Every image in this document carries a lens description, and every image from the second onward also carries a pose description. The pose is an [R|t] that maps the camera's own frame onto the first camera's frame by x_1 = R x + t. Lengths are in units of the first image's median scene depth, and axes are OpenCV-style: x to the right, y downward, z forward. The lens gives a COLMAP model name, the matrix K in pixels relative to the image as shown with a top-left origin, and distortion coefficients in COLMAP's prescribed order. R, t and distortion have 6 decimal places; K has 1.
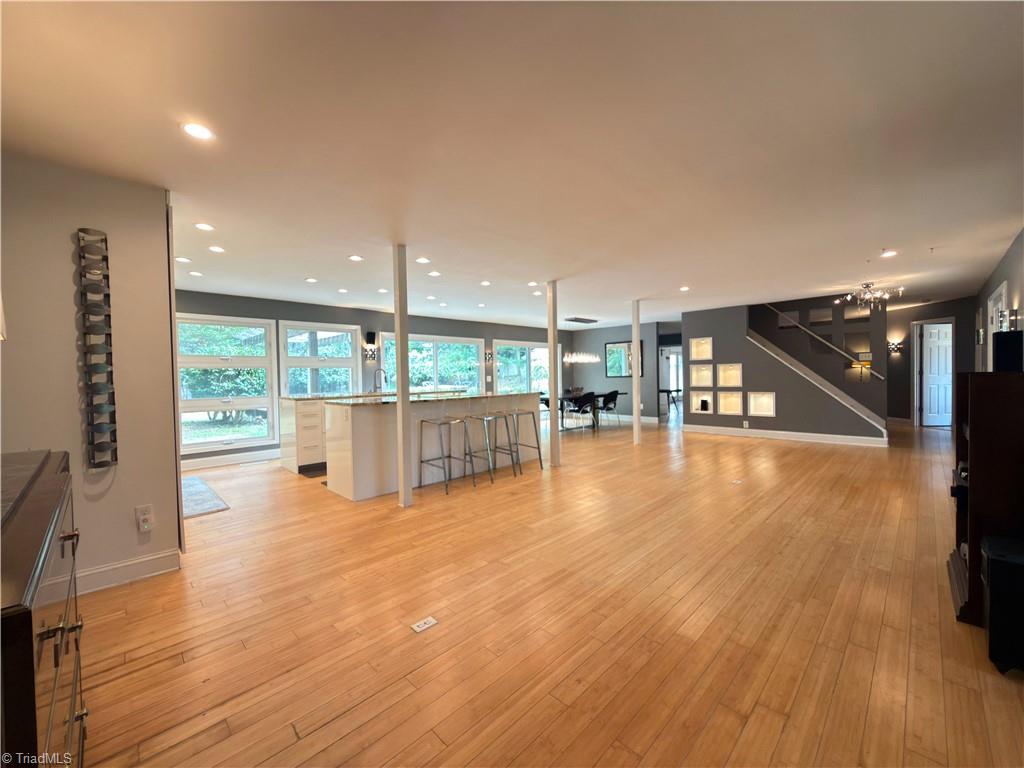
lens RADIAL K [[409.0, 0, 518.4], [0, 409.0, 387.1], [0, 0, 1]] dist [0.000815, -0.000773]
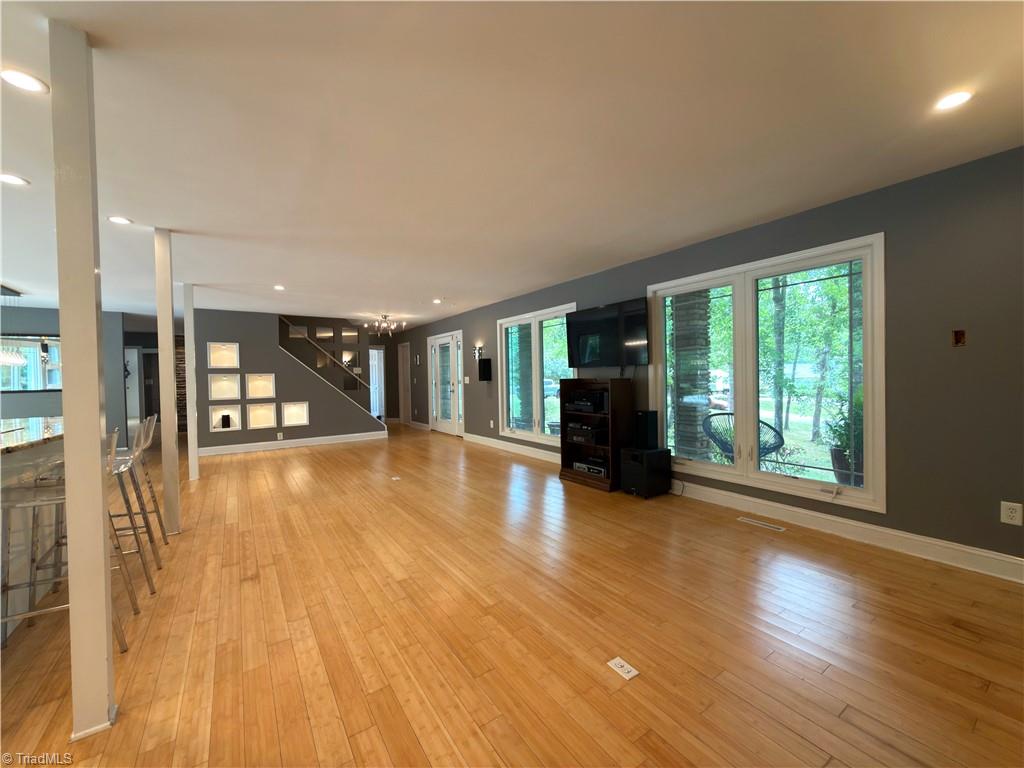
lens RADIAL K [[409.0, 0, 508.2], [0, 409.0, 383.8], [0, 0, 1]] dist [0.000815, -0.000773]
pose [[0.189906, 0.000314, 0.981802, -0.294743], [0.042037, 0.999080, -0.008451, -0.001891], [-0.980902, 0.042877, 0.189719, 0.280178]]
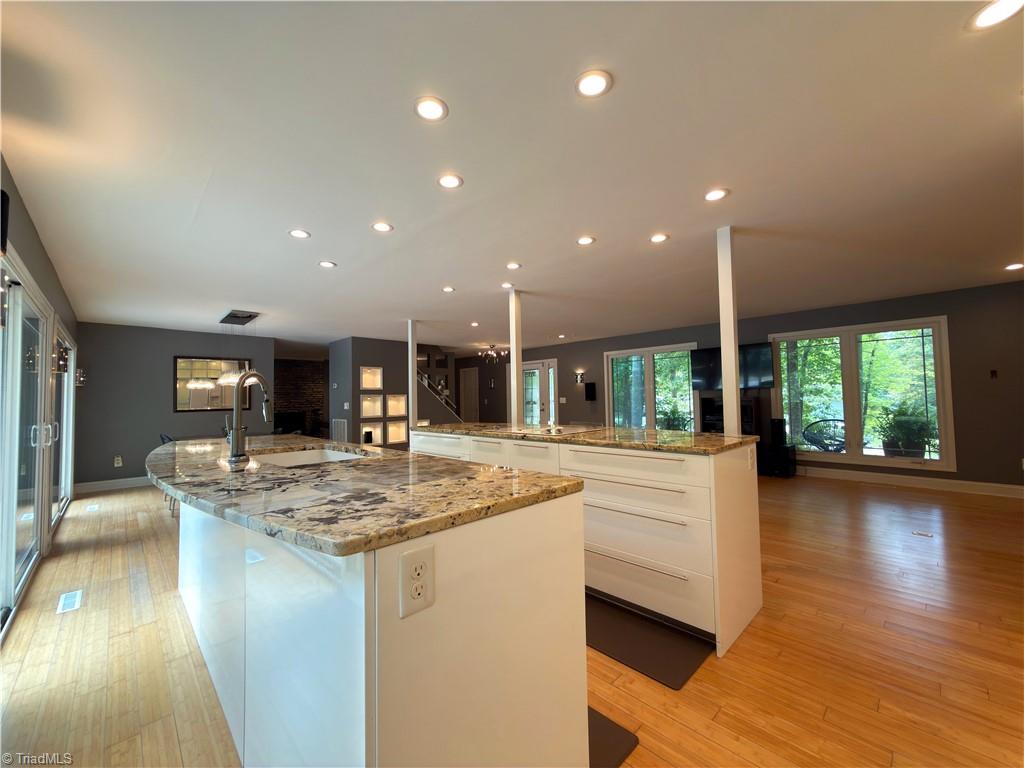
lens RADIAL K [[409.0, 0, 510.6], [0, 409.0, 382.4], [0, 0, 1]] dist [0.000815, -0.000773]
pose [[0.033287, 0.060750, 0.997598, -0.541381], [0.046941, 0.996954, -0.062277, -0.008912], [-0.998343, 0.048901, 0.030334, 0.688902]]
